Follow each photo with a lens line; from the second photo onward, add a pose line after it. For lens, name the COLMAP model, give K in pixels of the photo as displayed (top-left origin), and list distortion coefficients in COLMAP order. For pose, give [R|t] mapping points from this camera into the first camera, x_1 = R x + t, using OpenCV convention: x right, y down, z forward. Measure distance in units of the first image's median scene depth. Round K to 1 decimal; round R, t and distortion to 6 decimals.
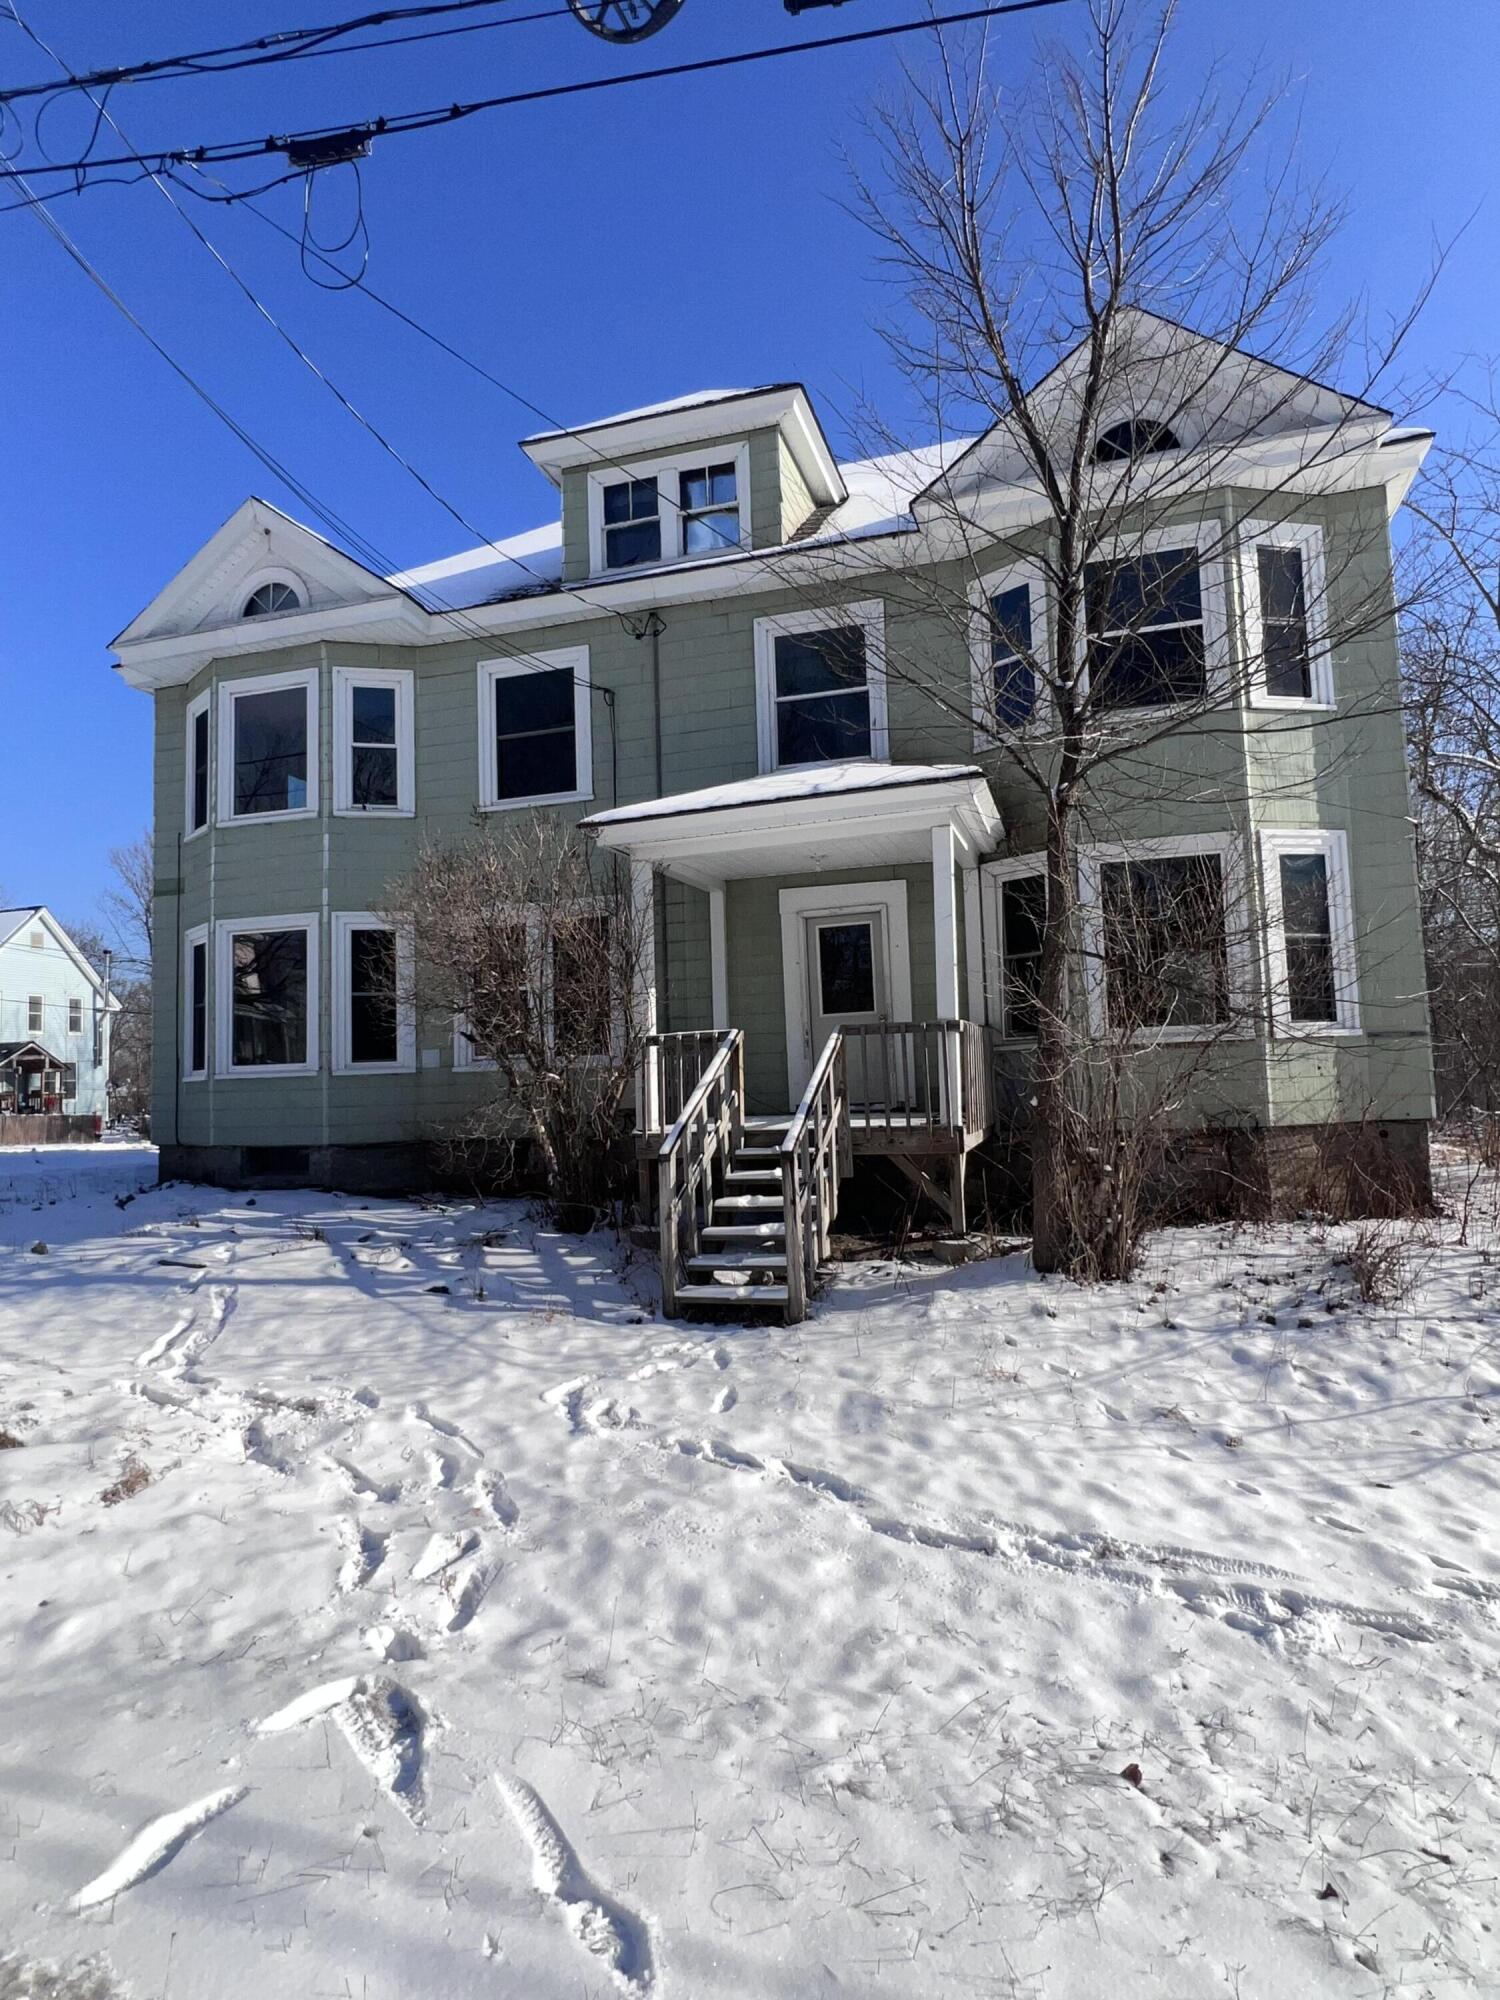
lens RADIAL K [[1127.6, 0, 754.9], [0, 1127.6, 990.2], [0, 0, 1]] dist [0.002279, -0.002352]
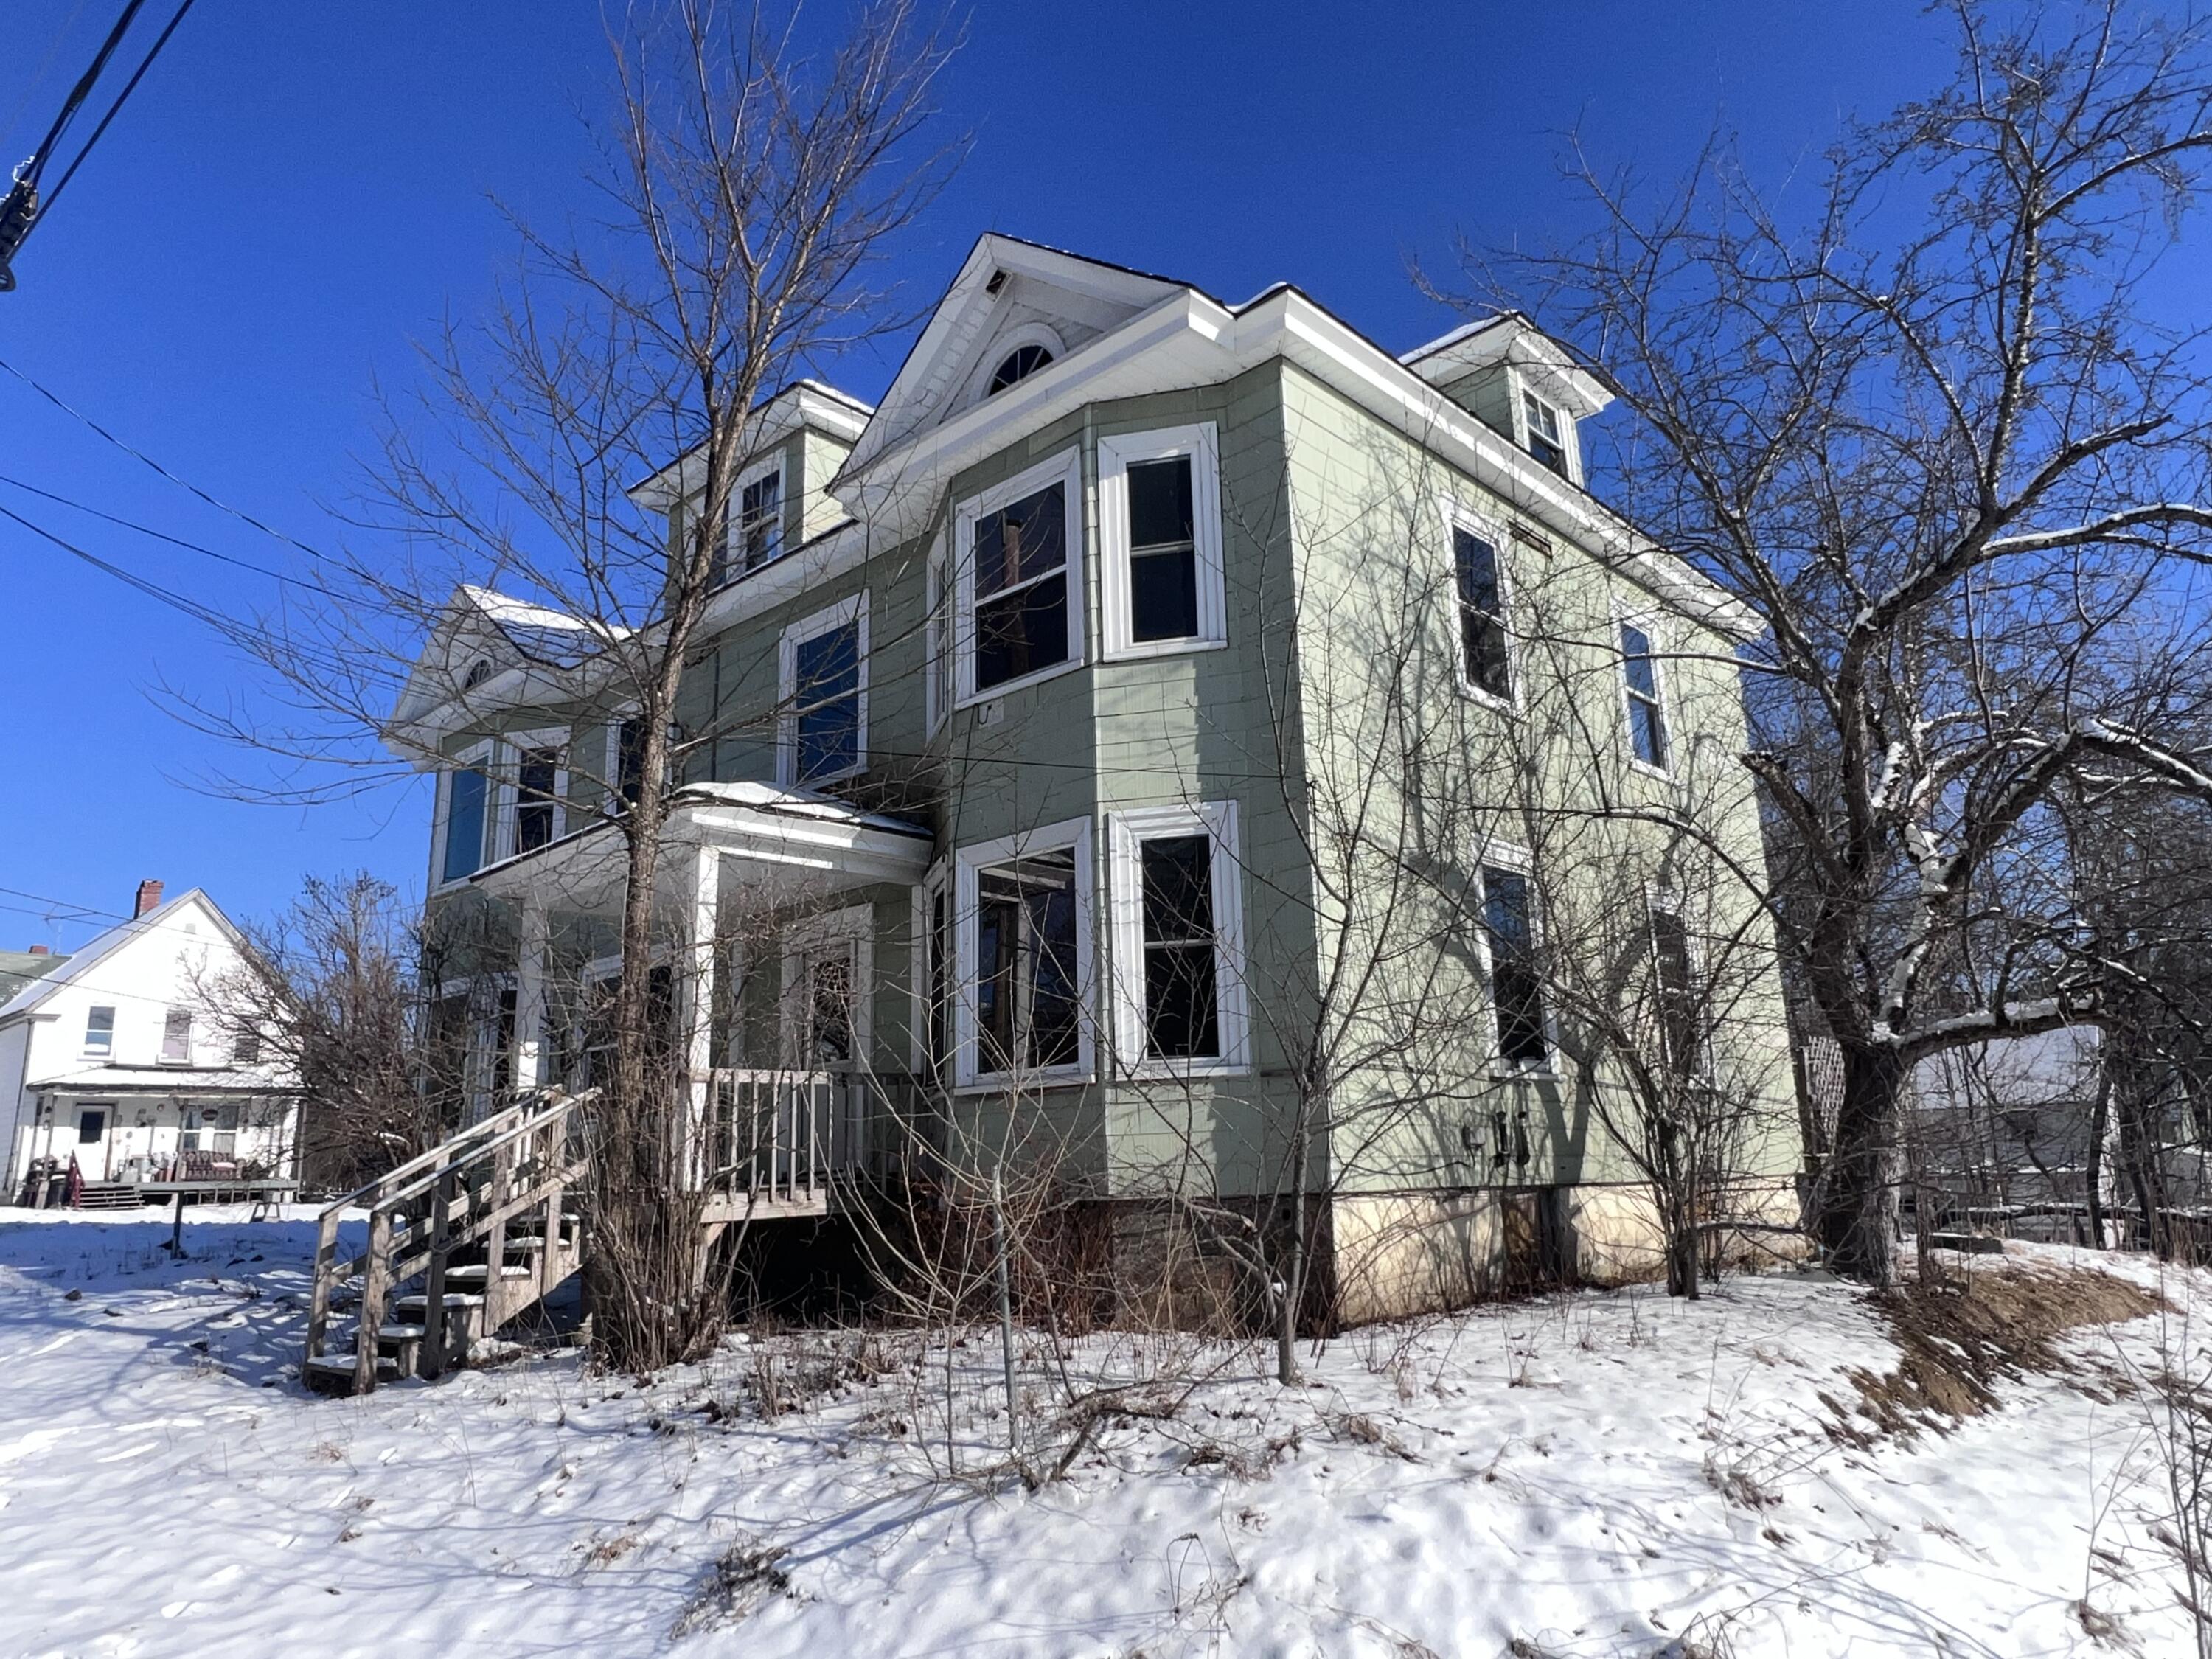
lens RADIAL K [[1478.4, 0, 1084.7], [0, 1478.4, 825.3], [0, 0, 1]] dist [0.003553, -0.001943]
pose [[0.892655, -0.100387, -0.439420, 1.030827], [0.037245, 0.987977, -0.150046, 0.024363], [0.449200, 0.117573, 0.885661, 0.092049]]
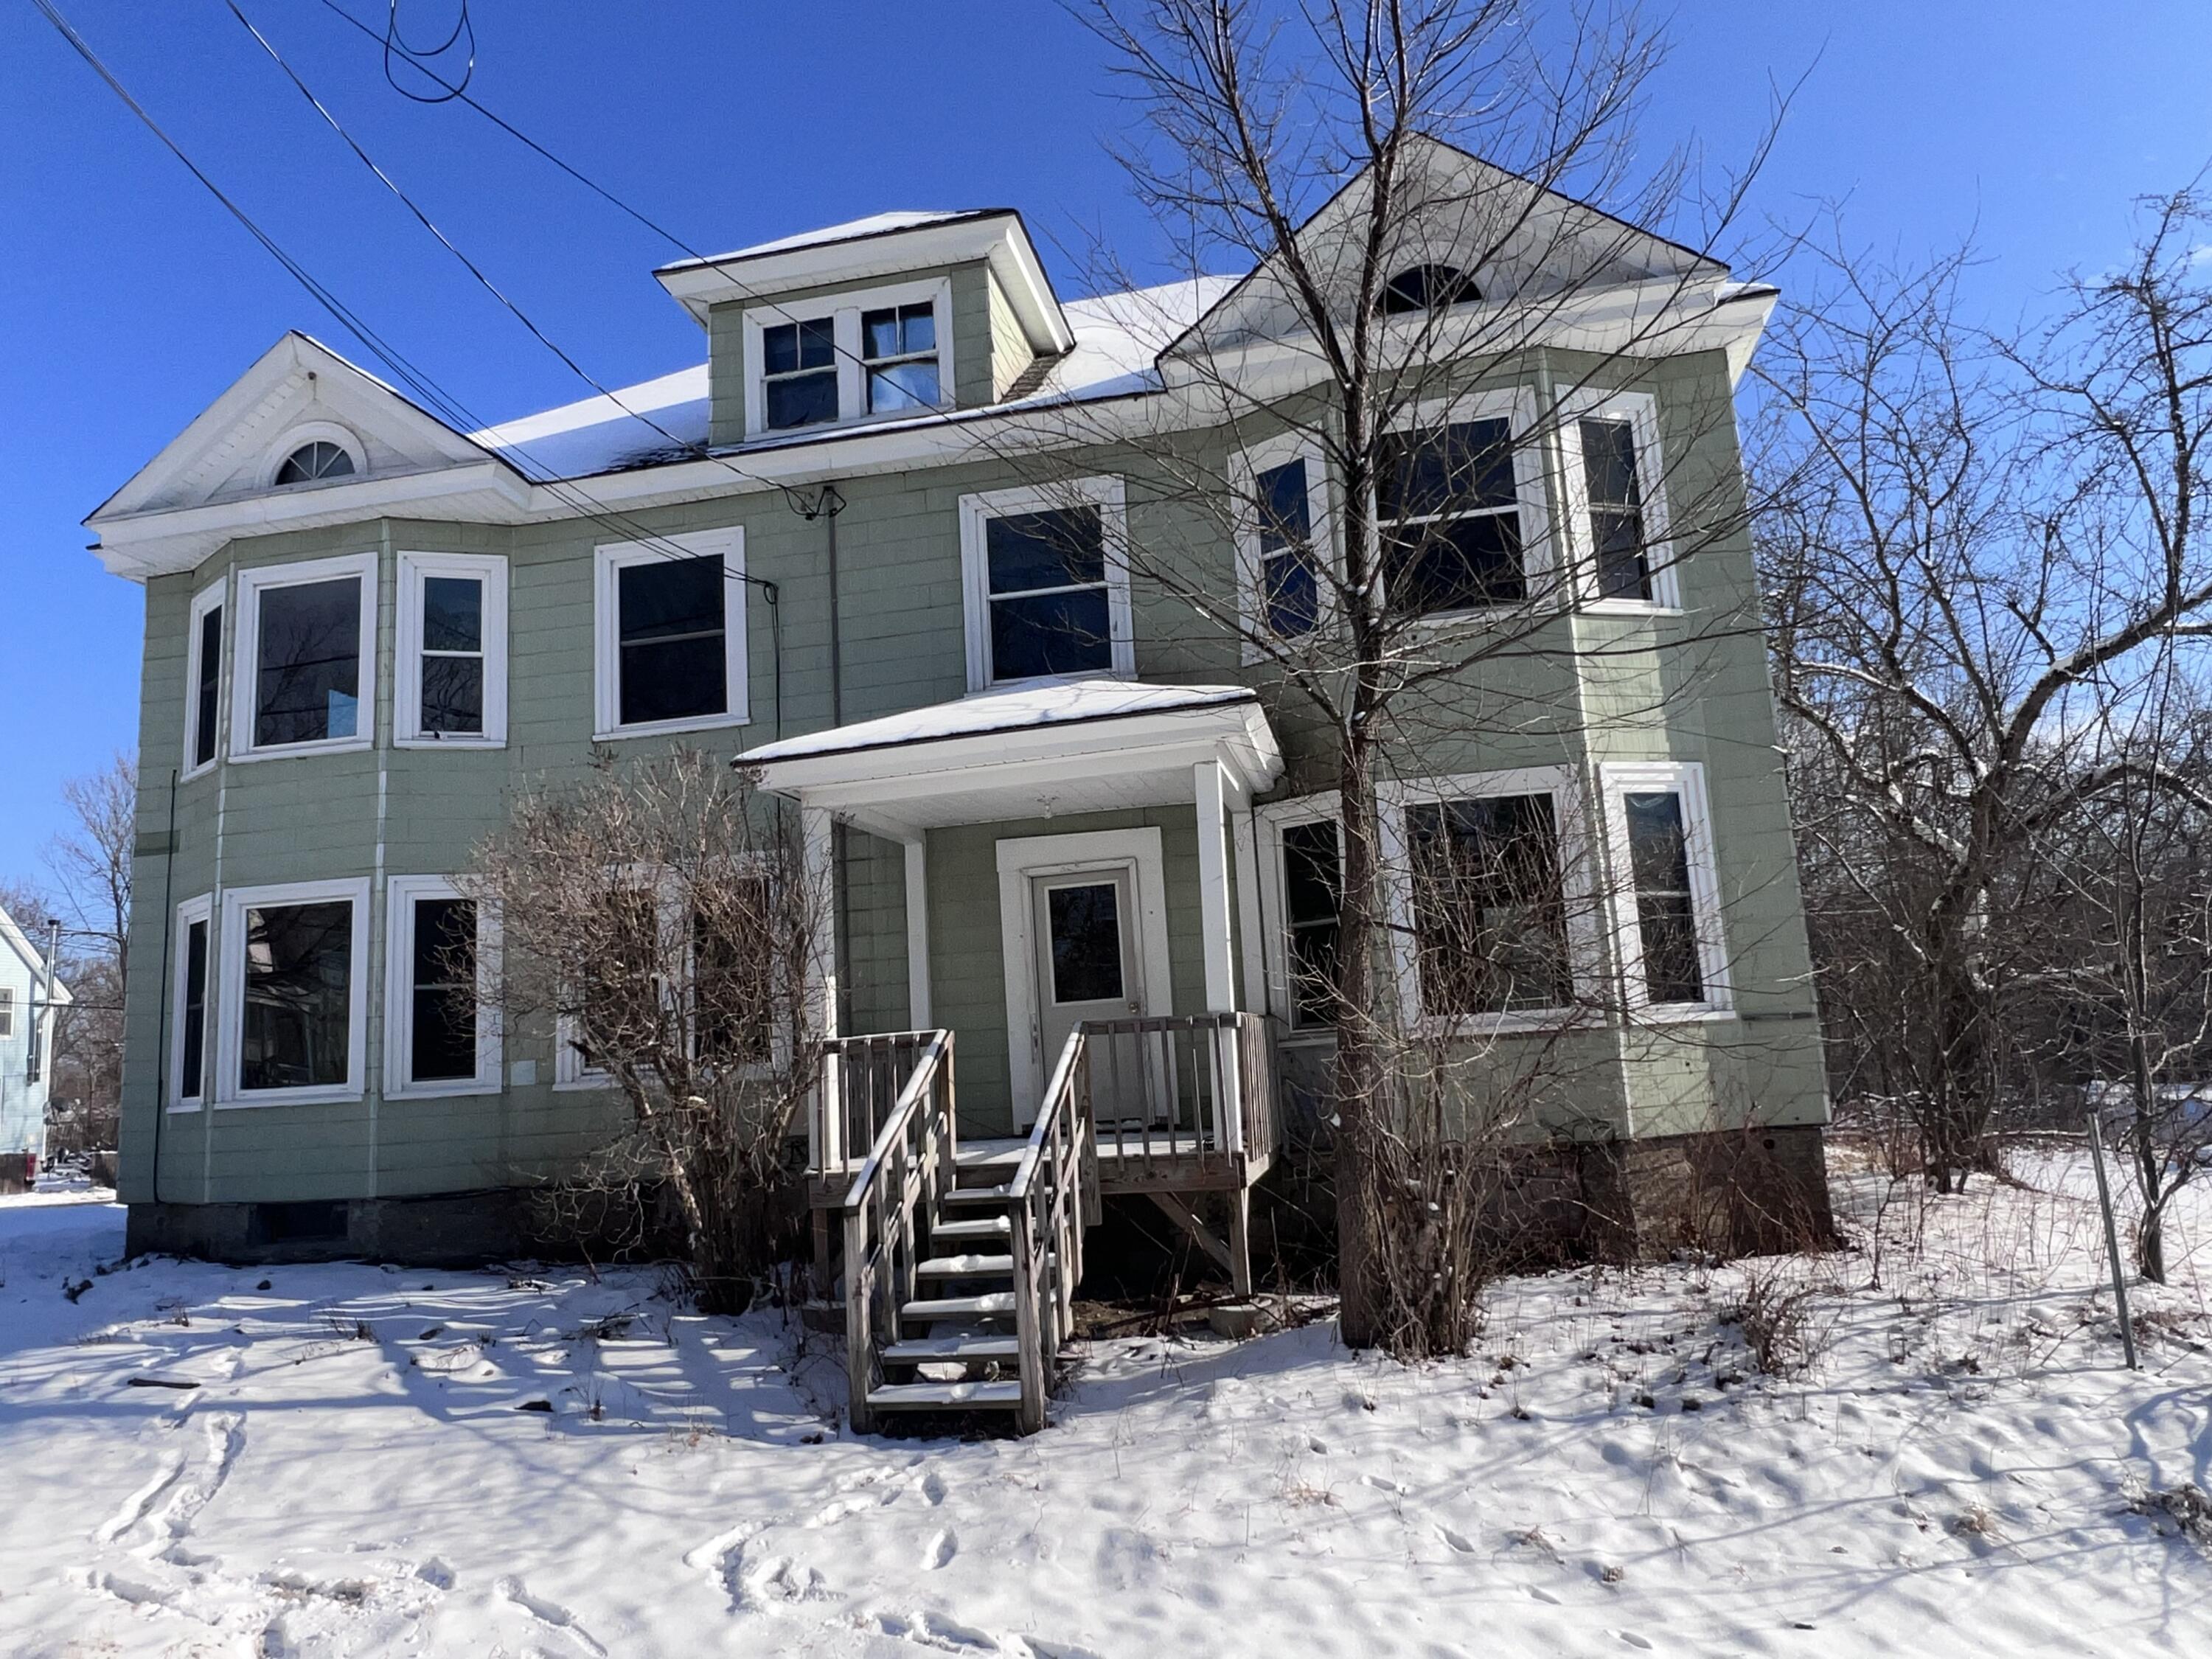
lens RADIAL K [[1478.4, 0, 1084.7], [0, 1478.4, 825.3], [0, 0, 1]] dist [0.003553, -0.001943]
pose [[0.996102, -0.010357, 0.087594, -0.008839], [0.018035, 0.996016, -0.087328, -0.015244], [-0.086340, 0.088568, 0.992321, -0.005142]]
